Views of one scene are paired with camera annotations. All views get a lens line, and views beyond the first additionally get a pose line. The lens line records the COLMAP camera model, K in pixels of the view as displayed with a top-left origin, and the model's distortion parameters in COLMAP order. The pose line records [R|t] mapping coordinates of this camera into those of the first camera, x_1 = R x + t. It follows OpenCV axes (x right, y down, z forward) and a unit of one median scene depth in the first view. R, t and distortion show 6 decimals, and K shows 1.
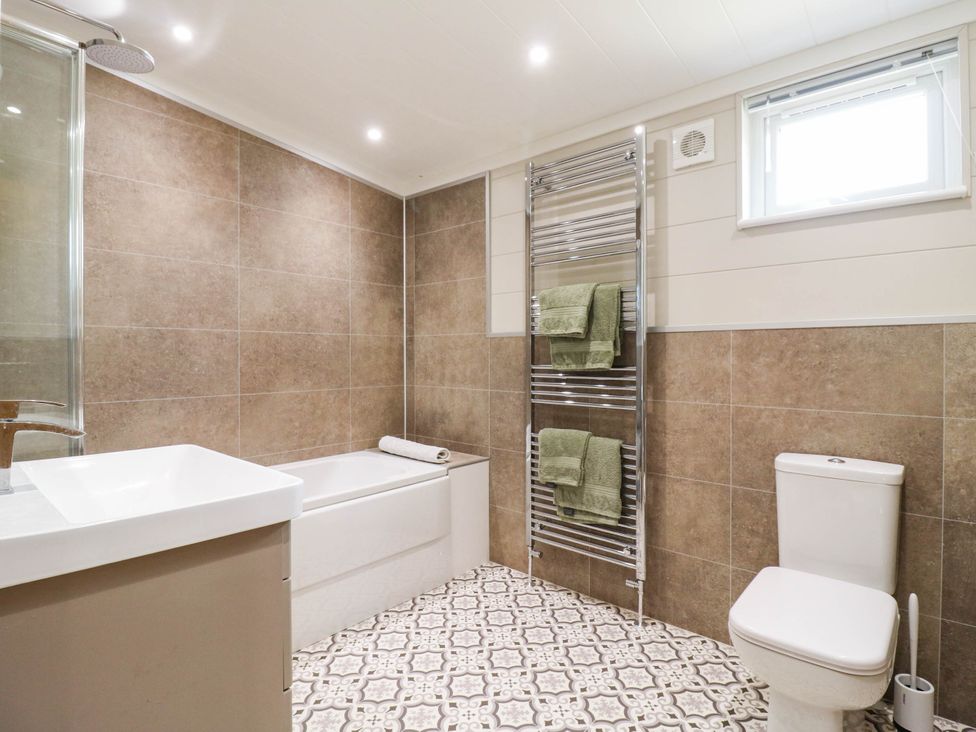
lens RADIAL K [[512.3, 0, 490.8], [0, 512.3, 357.6], [0, 0, 1]] dist [-0.004207, -0.011643]
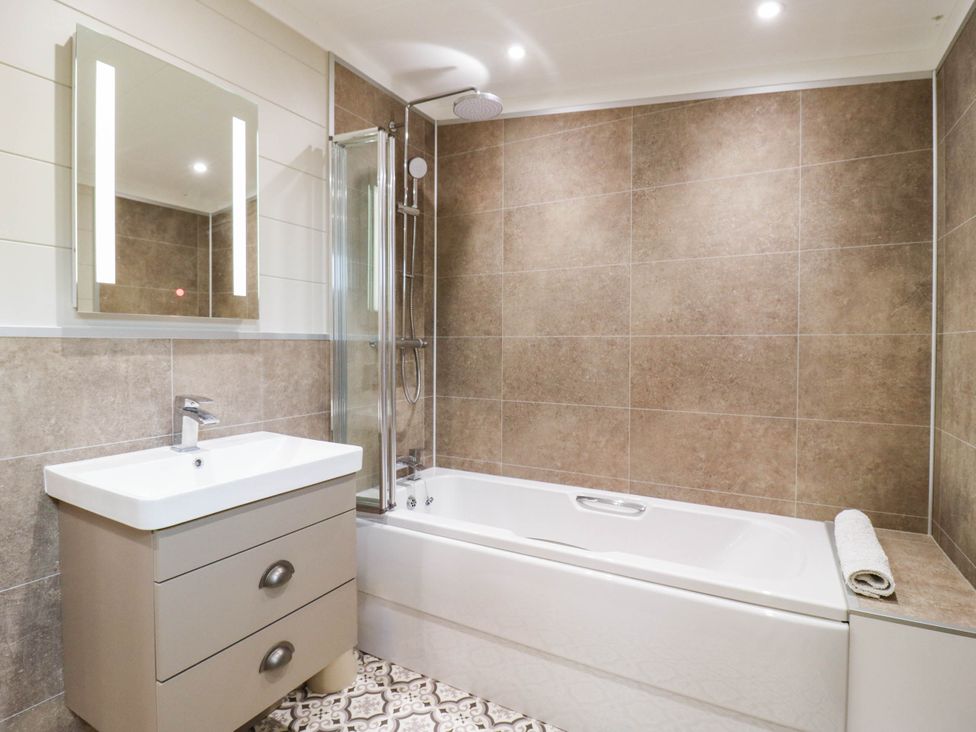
lens RADIAL K [[512.3, 0, 490.8], [0, 512.3, 357.6], [0, 0, 1]] dist [-0.004207, -0.011643]
pose [[0.201280, 0.023105, -0.979261, 0.320682], [-0.010218, 0.999717, 0.021487, -0.031038], [0.979480, 0.005681, 0.201459, 0.572404]]
